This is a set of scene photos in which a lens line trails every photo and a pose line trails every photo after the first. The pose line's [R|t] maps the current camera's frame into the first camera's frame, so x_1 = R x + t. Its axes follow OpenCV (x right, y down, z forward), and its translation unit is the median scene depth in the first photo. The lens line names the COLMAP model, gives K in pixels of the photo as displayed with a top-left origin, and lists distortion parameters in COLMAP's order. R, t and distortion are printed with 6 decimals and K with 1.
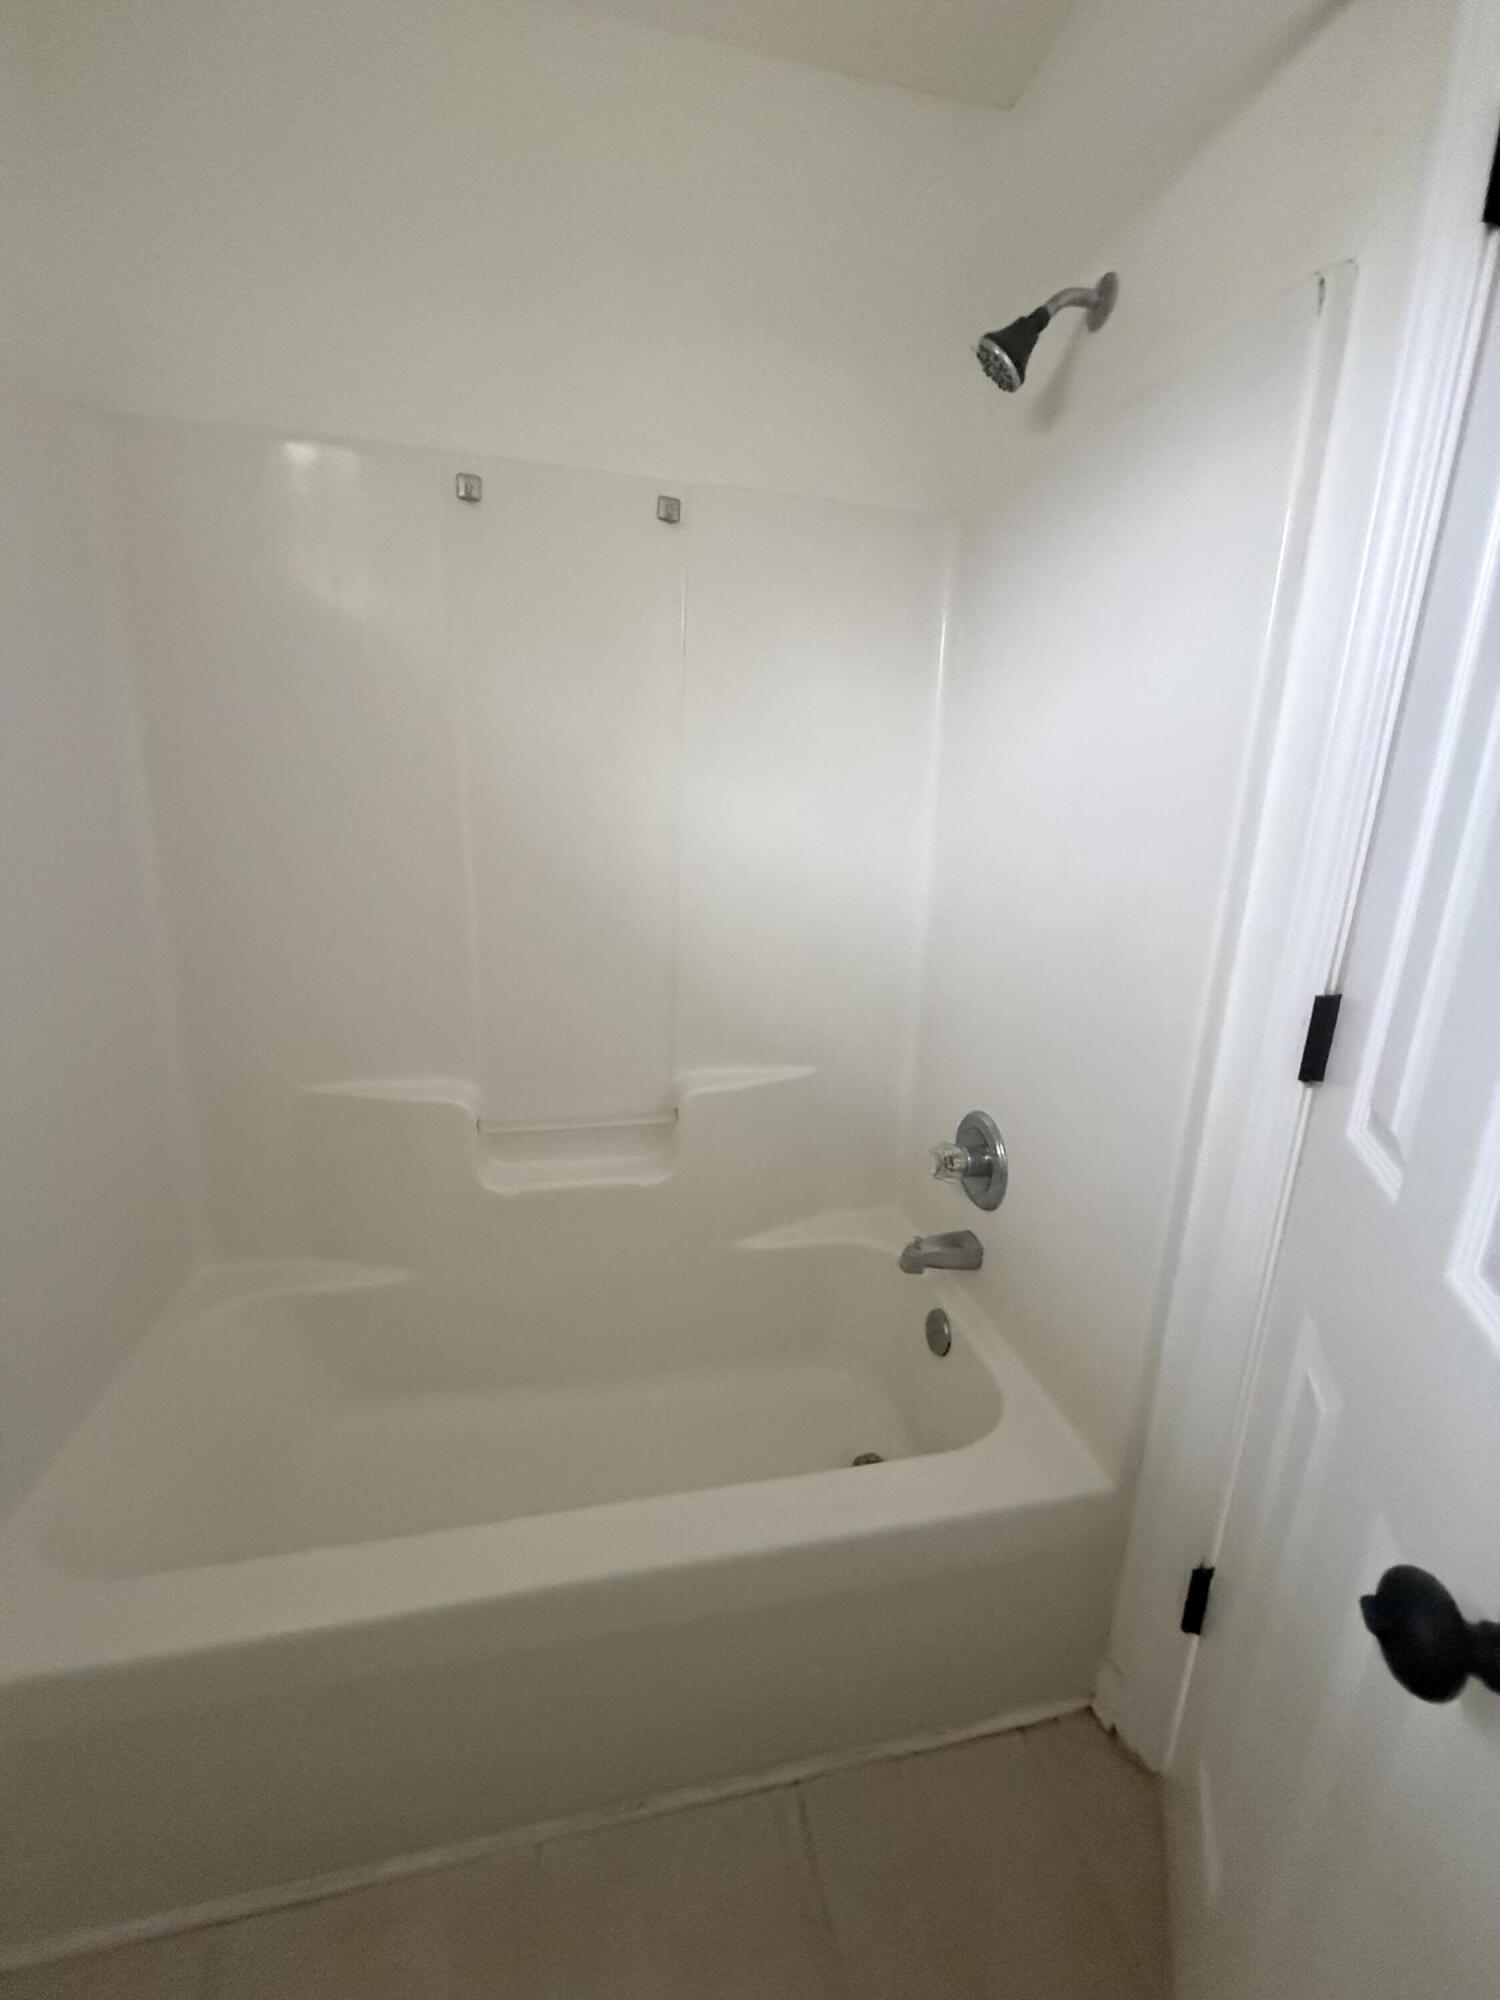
lens RADIAL K [[798.3, 0, 748.5], [0, 798.3, 994.9], [0, 0, 1]] dist [0.000804, 0.000663]
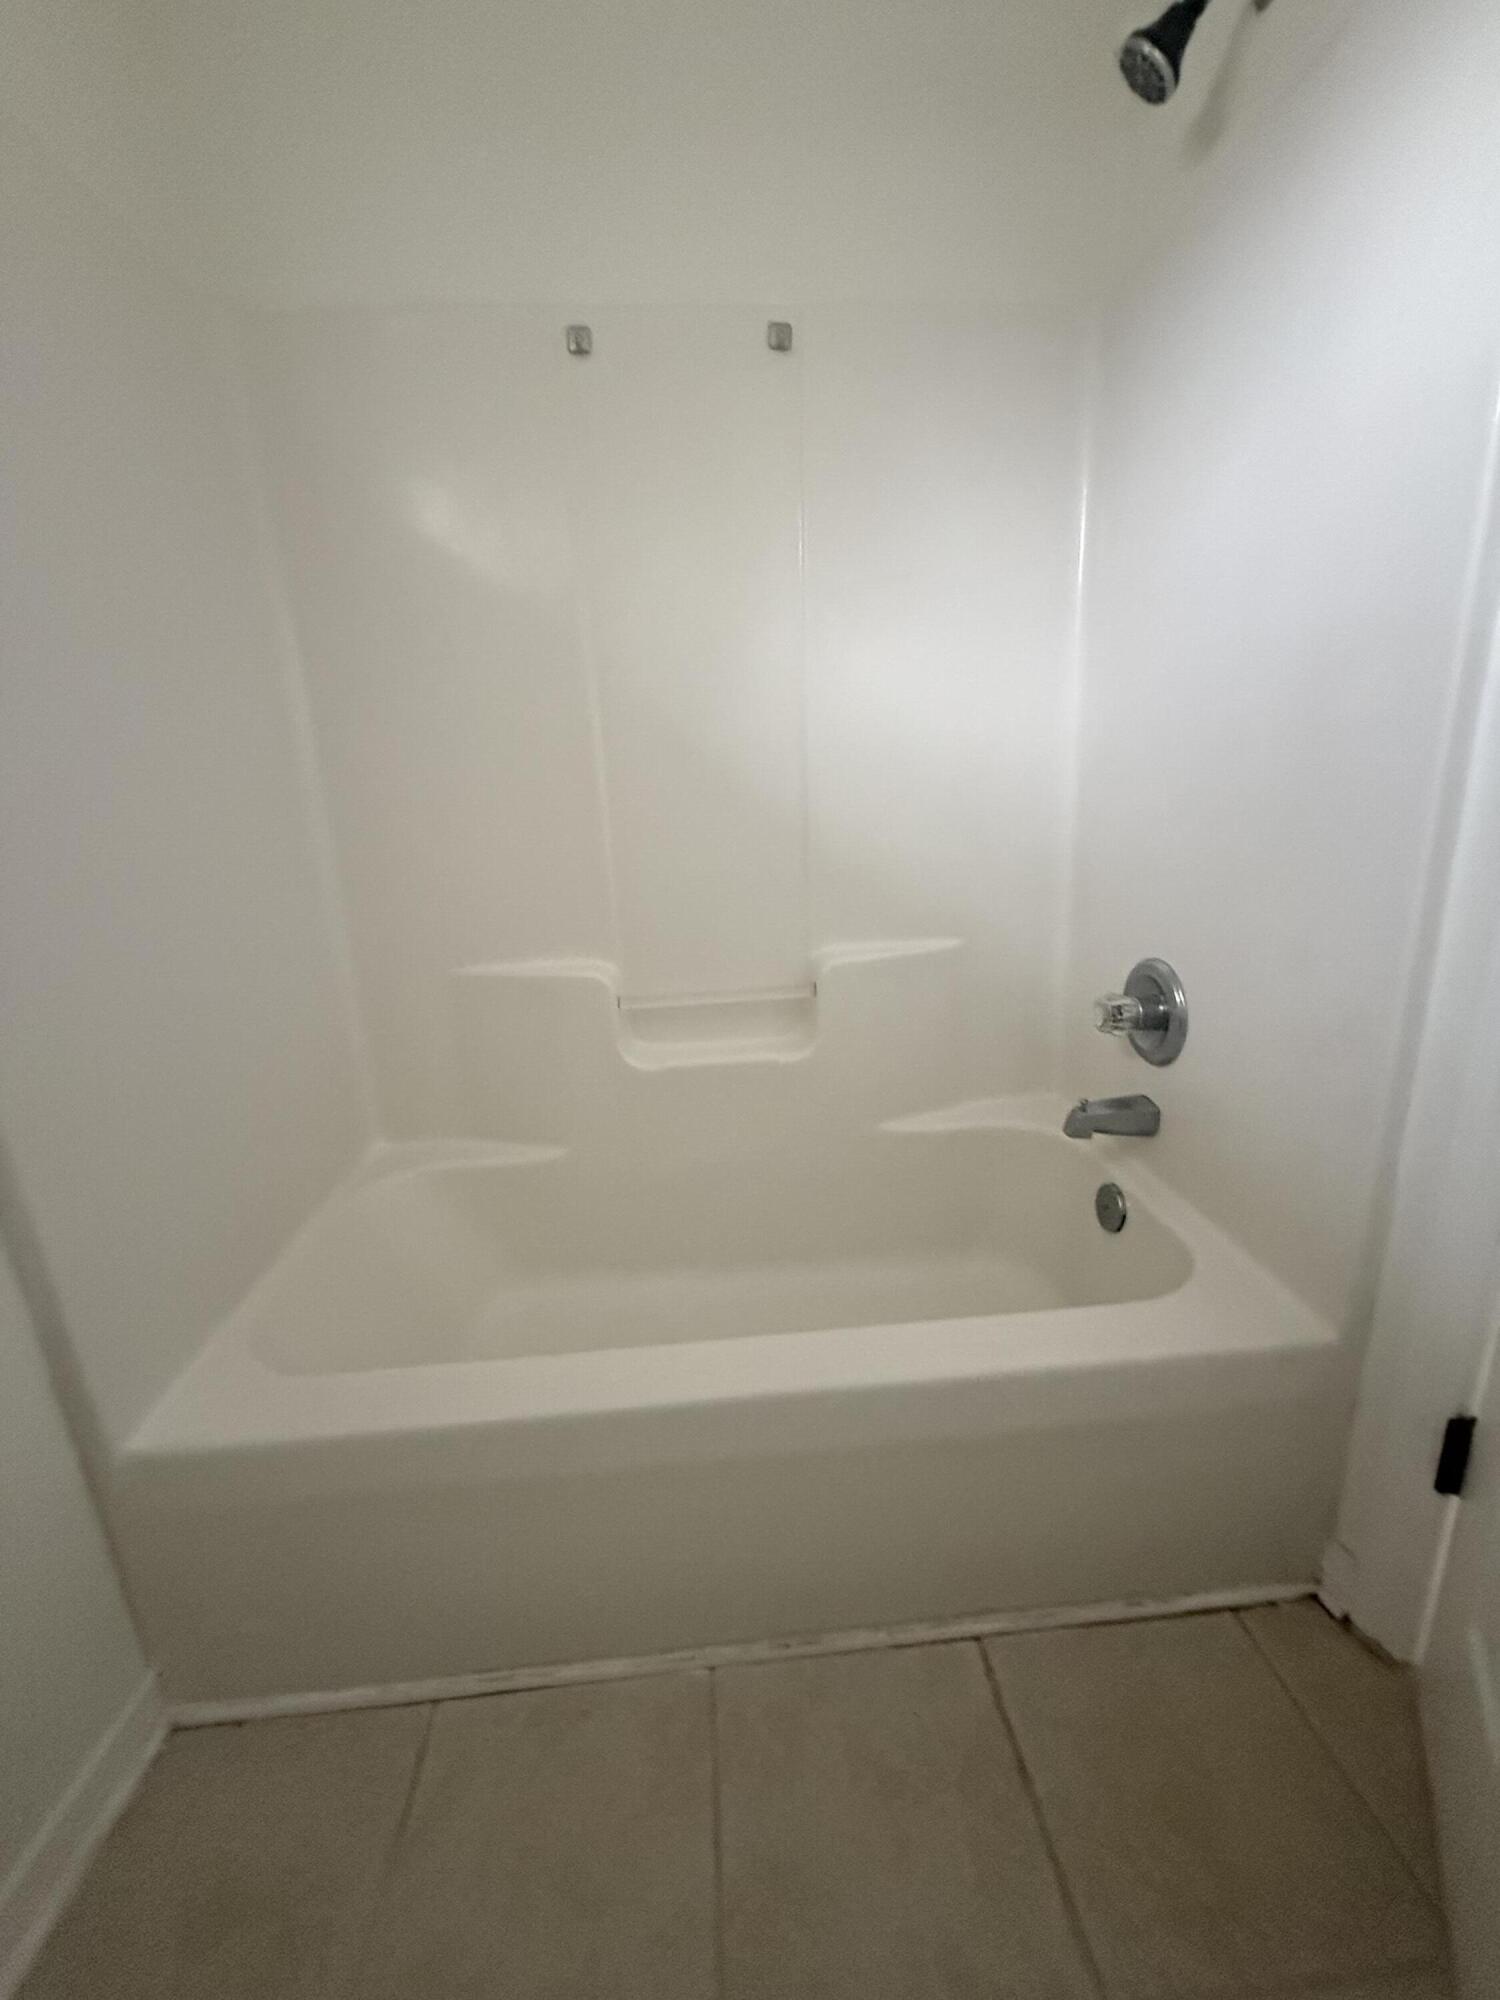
lens RADIAL K [[798.3, 0, 744.8], [0, 798.3, 1004.8], [0, 0, 1]] dist [0.000804, 0.000663]
pose [[0.986152, -0.043343, -0.160082, -0.022099], [0.046115, 0.998843, 0.013639, 0.171780], [0.159306, -0.020832, 0.987009, 0.033958]]
